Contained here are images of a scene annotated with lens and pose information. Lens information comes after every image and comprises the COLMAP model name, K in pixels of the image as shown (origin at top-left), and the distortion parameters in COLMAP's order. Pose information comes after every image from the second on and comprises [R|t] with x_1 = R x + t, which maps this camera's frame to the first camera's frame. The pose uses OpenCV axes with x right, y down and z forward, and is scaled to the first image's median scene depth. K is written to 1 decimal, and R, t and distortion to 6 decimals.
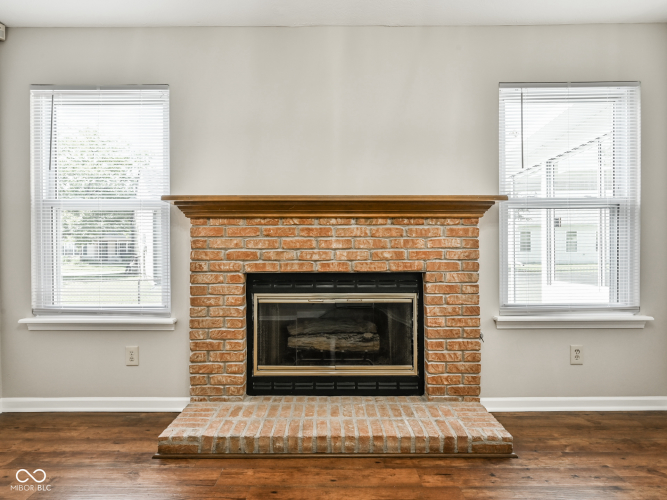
lens RADIAL K [[385.9, 0, 336.4], [0, 385.9, 252.2], [0, 0, 1]] dist [-0.005180, -0.000964]
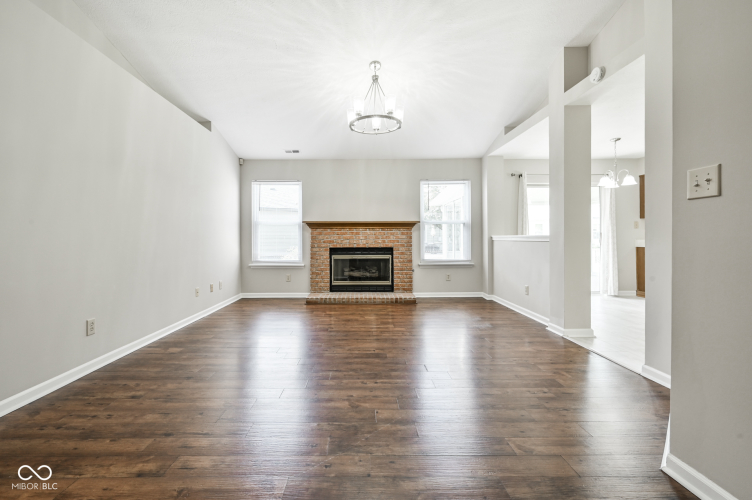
lens RADIAL K [[337.9, 0, 381.0], [0, 337.9, 236.5], [0, 0, 1]] dist [-0.003164, -0.000217]
pose [[0.999223, 0.000356, 0.039409, 0.041223], [-0.000398, 0.999999, 0.001042, -0.030801], [-0.039408, -0.001057, 0.999223, -1.484286]]
